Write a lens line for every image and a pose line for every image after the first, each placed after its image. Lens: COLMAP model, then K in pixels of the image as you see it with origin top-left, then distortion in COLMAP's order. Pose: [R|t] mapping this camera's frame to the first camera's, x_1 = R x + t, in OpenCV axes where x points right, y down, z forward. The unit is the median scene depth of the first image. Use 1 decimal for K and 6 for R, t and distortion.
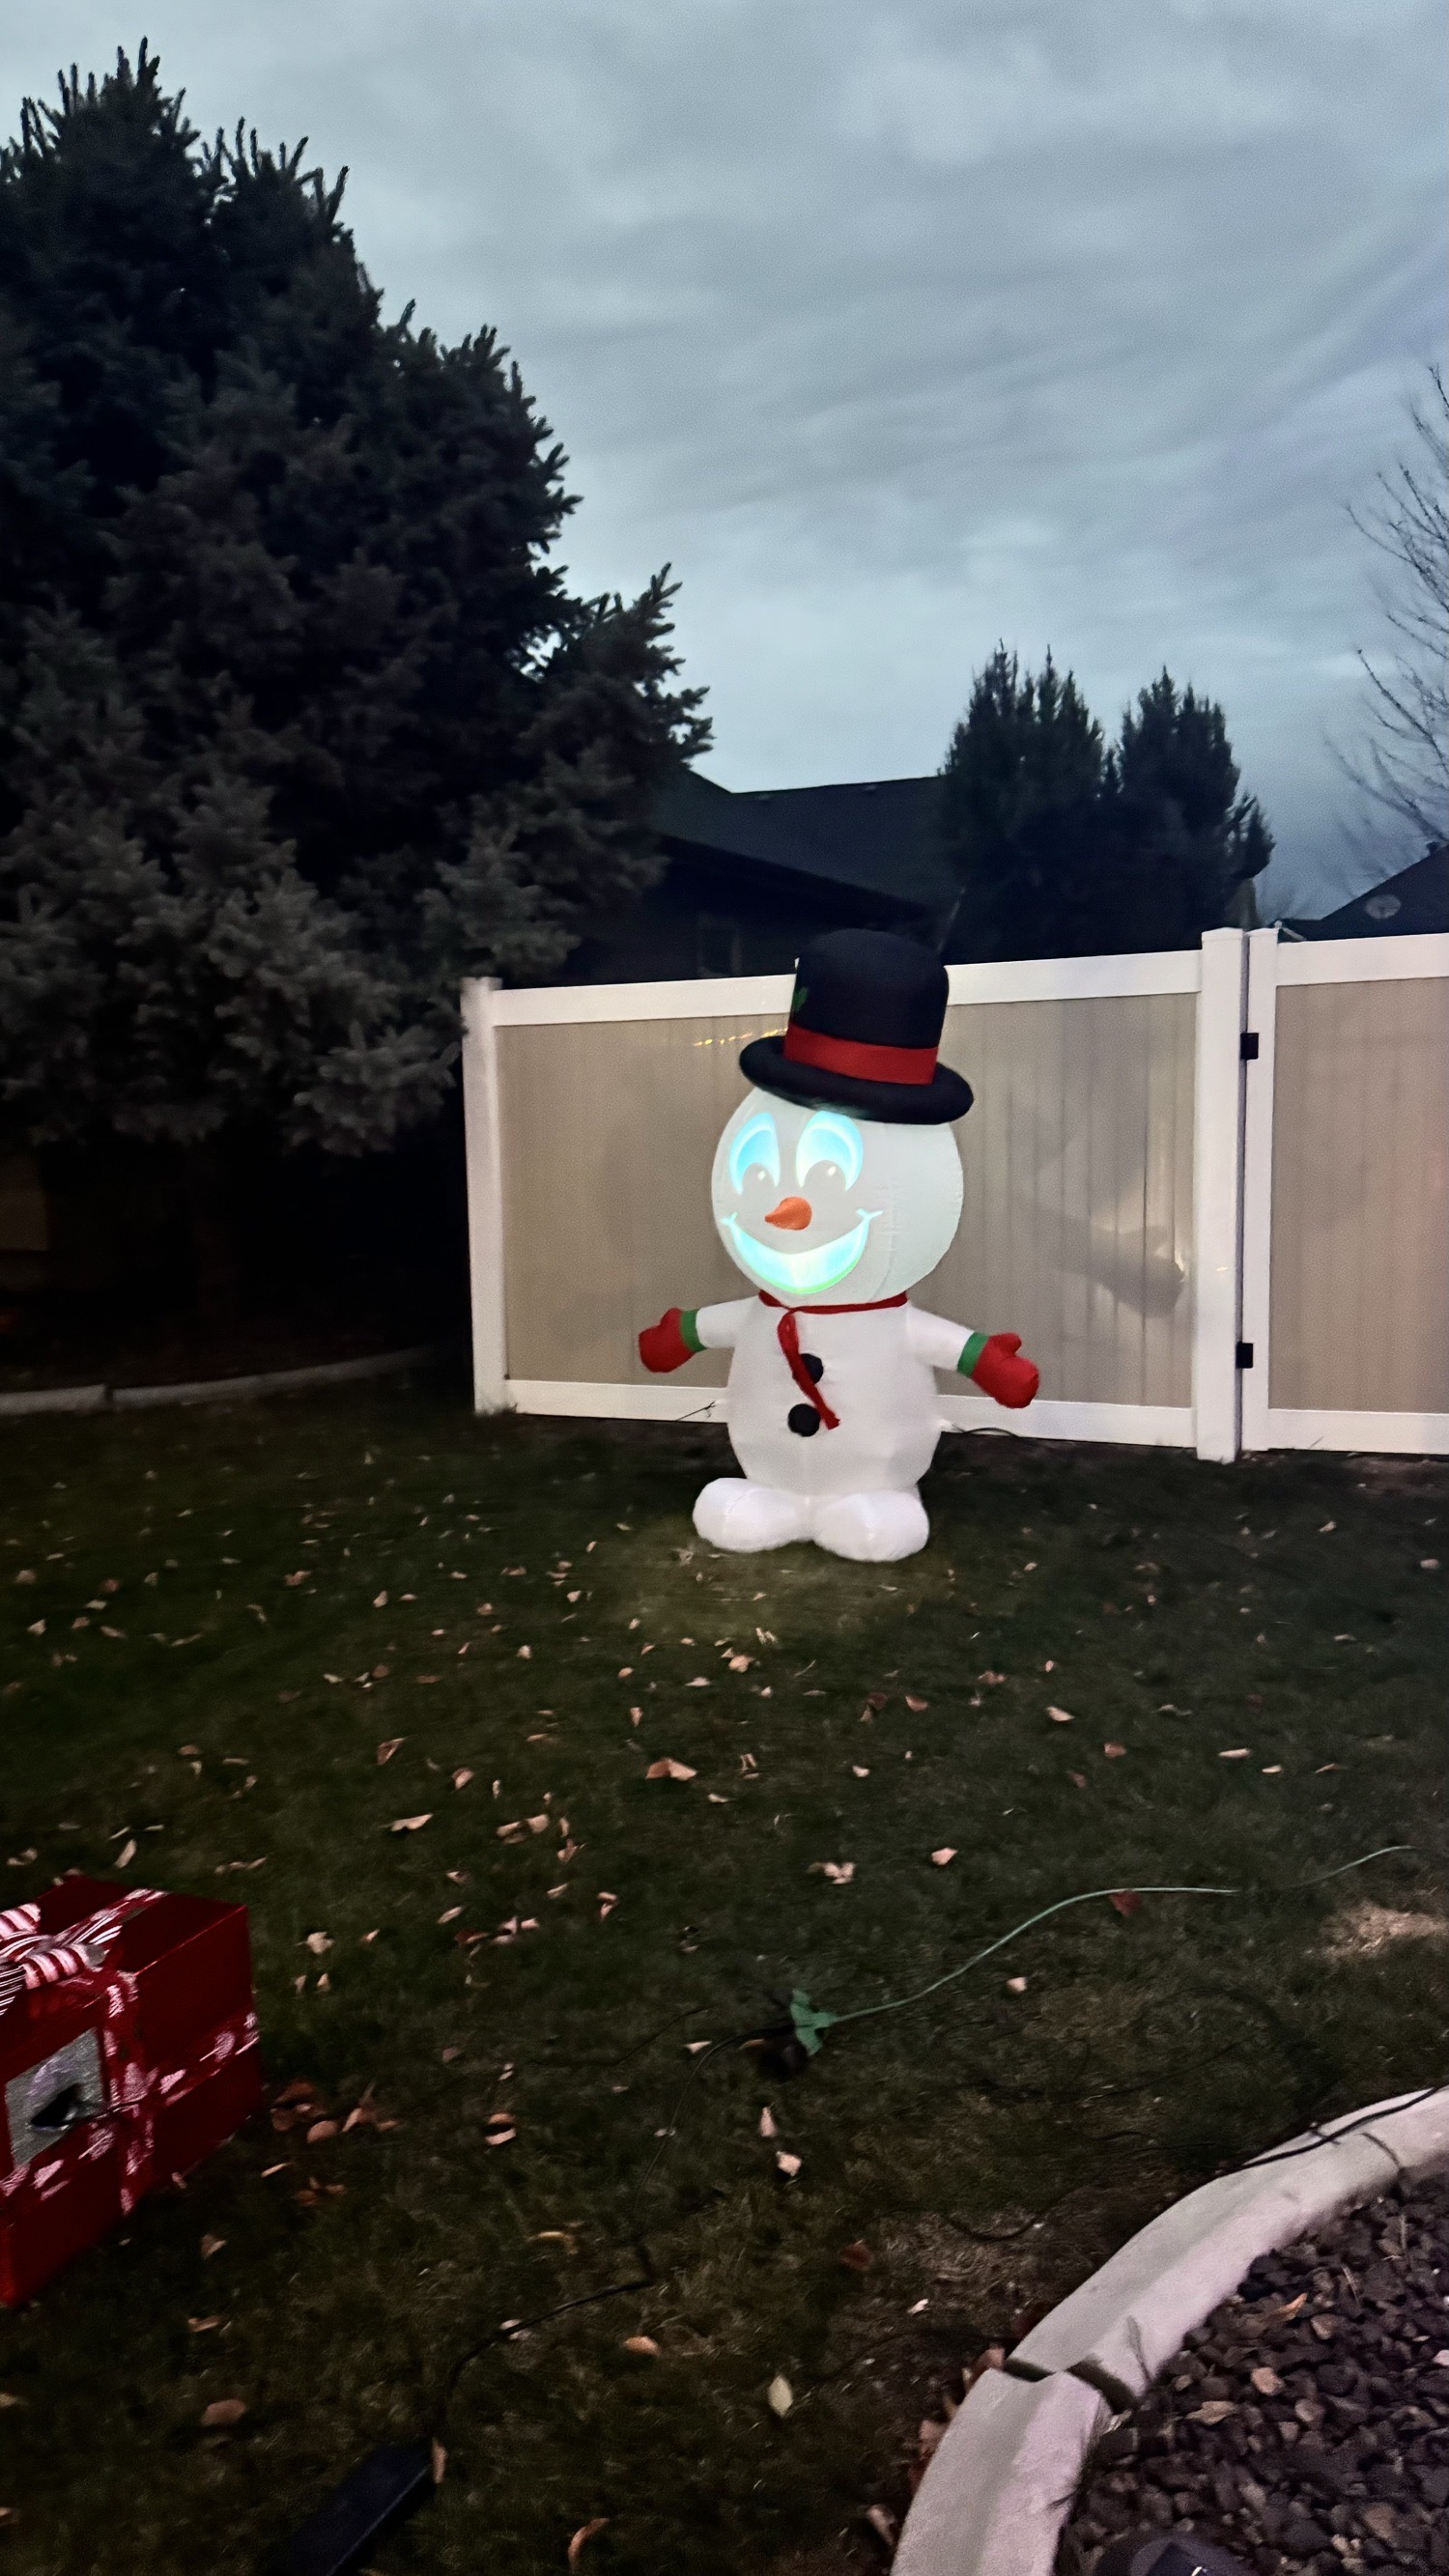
lens RADIAL K [[1781.6, 0, 722.2], [0, 1781.6, 1287.4], [0, 0, 1]] dist [0.001713, 0.000361]
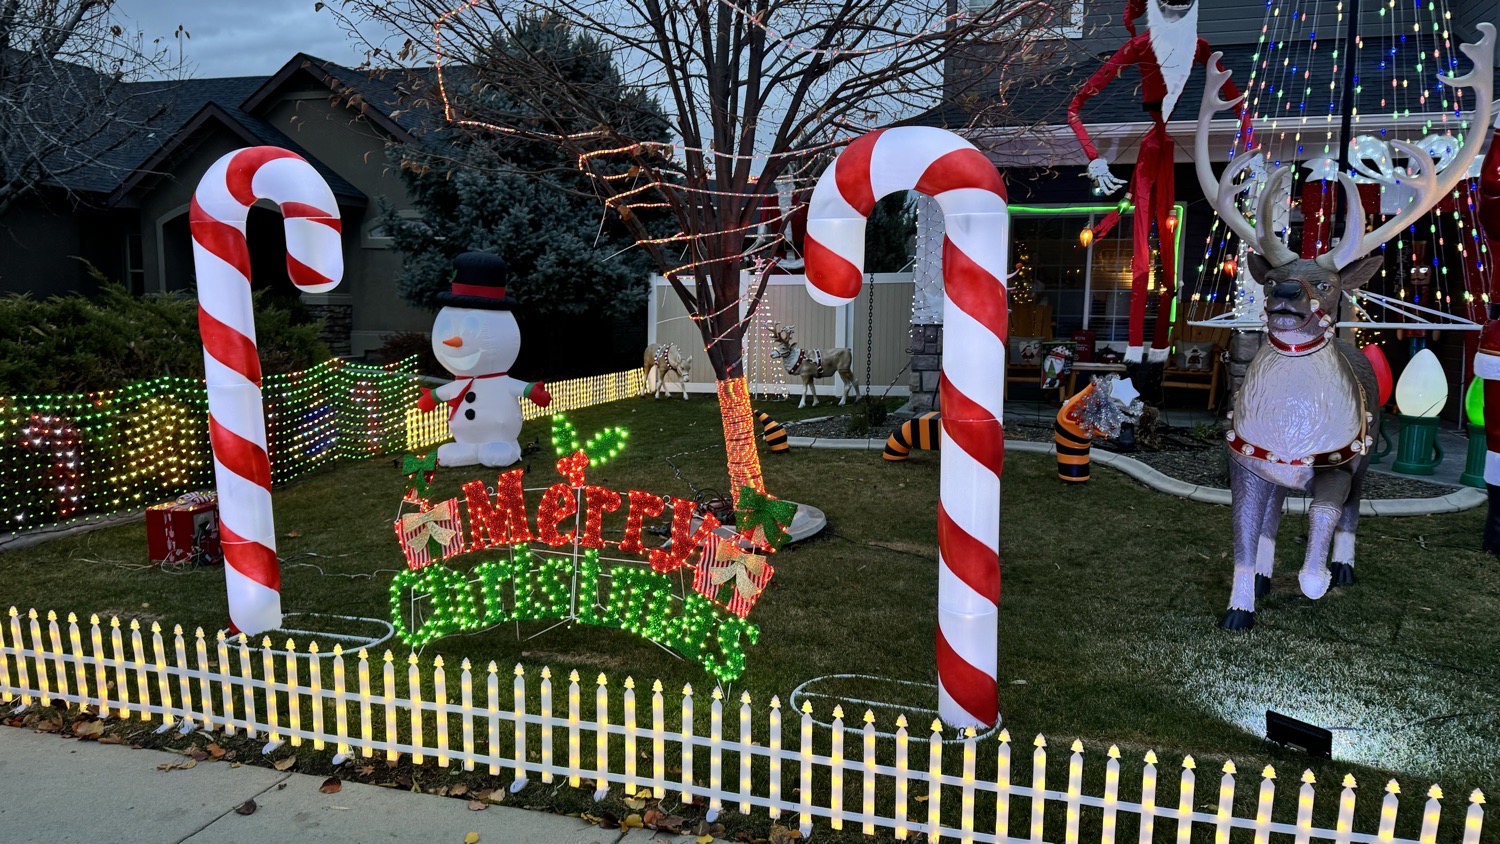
lens RADIAL K [[1037.3, 0, 751.3], [0, 1037.3, 424.0], [0, 0, 1]] dist [0.001713, 0.000361]
pose [[0.995100, 0.019445, 0.096947, -0.147829], [-0.017273, 0.999582, -0.023194, 0.203972], [-0.097358, 0.021406, 0.995019, -1.265082]]
